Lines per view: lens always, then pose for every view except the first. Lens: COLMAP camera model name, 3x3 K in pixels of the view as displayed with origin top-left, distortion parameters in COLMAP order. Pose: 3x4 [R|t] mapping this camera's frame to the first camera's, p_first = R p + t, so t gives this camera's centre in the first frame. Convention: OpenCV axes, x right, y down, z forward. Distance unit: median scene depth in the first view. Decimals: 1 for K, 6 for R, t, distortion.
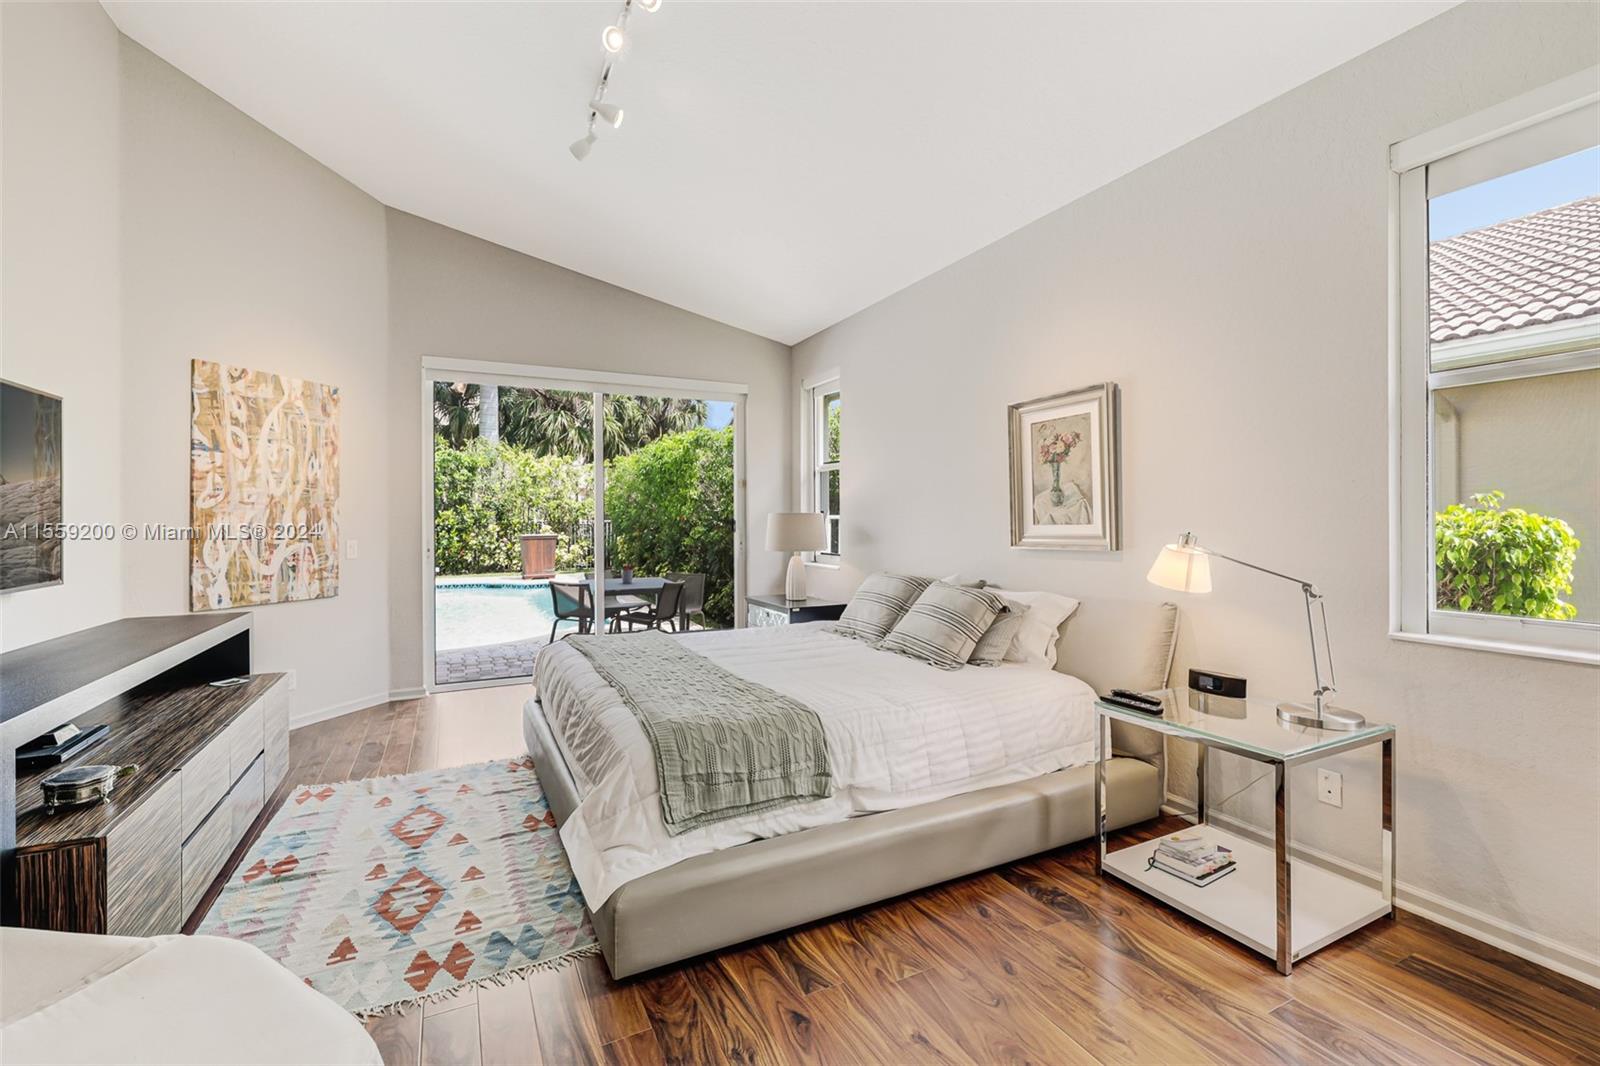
lens RADIAL K [[684.2, 0, 787.1], [0, 684.2, 522.5], [0, 0, 1]] dist [-0.001039, -0.000099]
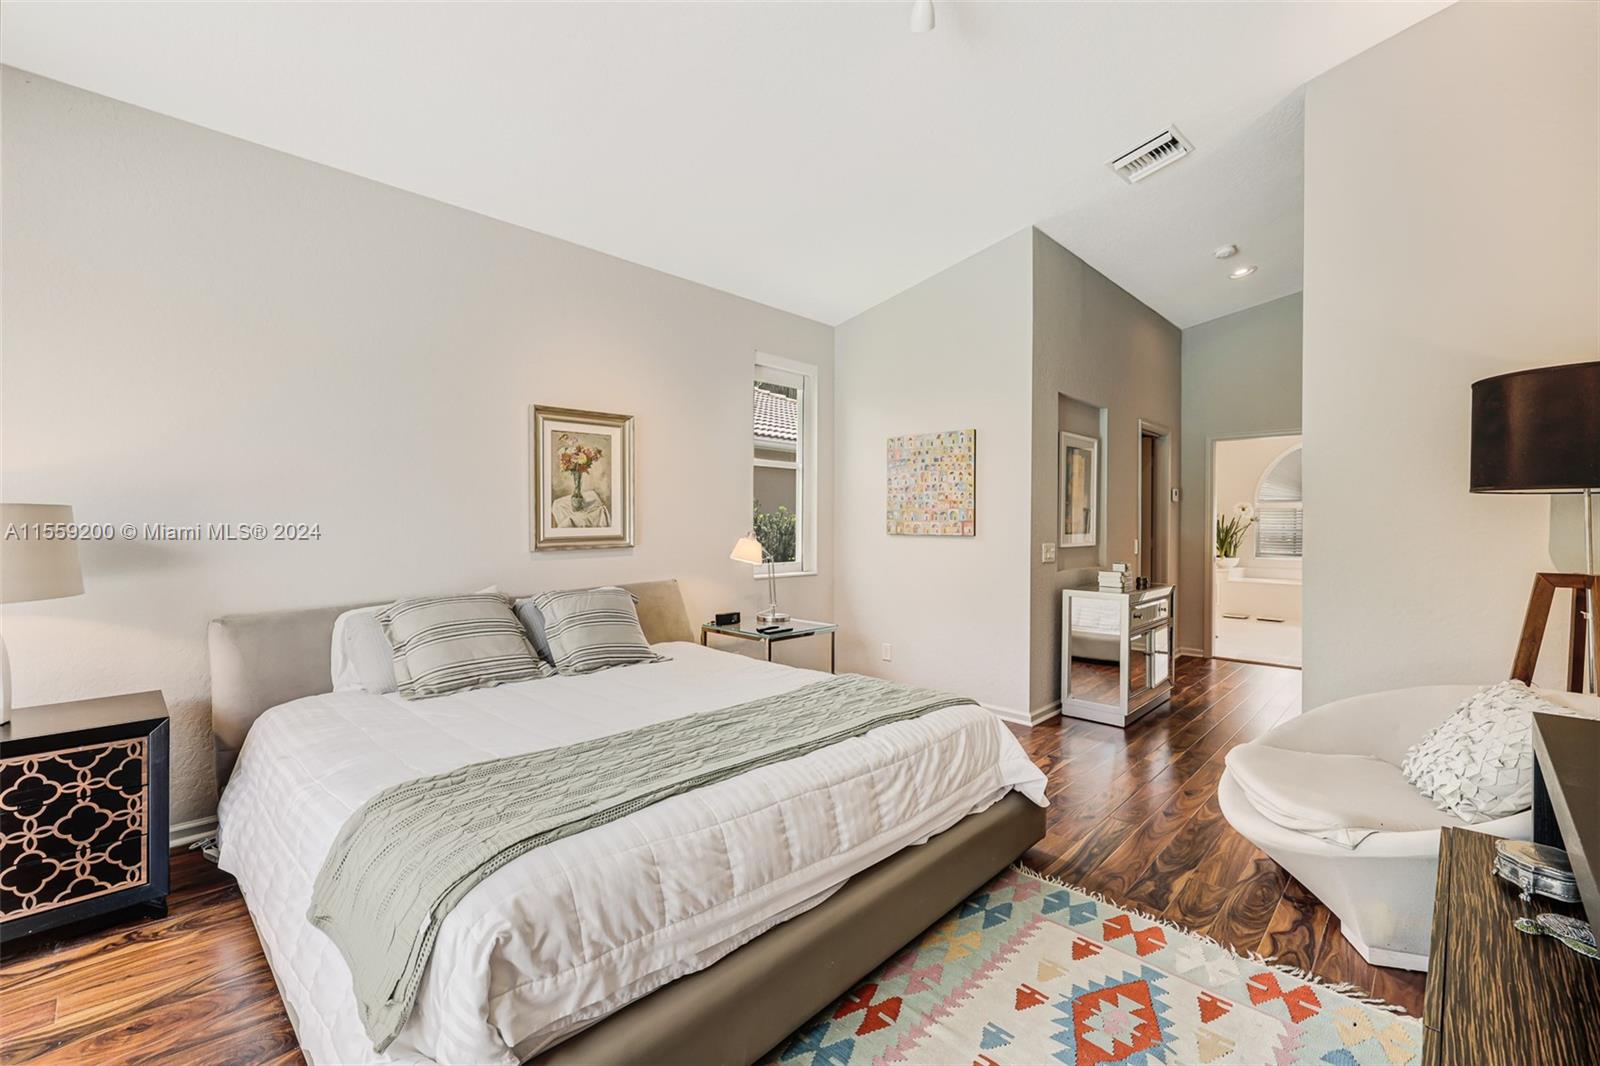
lens RADIAL K [[678.3, 0, 780.8], [0, 678.3, 523.4], [0, 0, 1]] dist [-0.000931, -0.000131]
pose [[-0.319656, 0.004213, 0.947524, -0.790134], [0.004036, 0.999987, -0.003085, 0.000694], [-0.947525, 0.002838, -0.319669, 1.095251]]
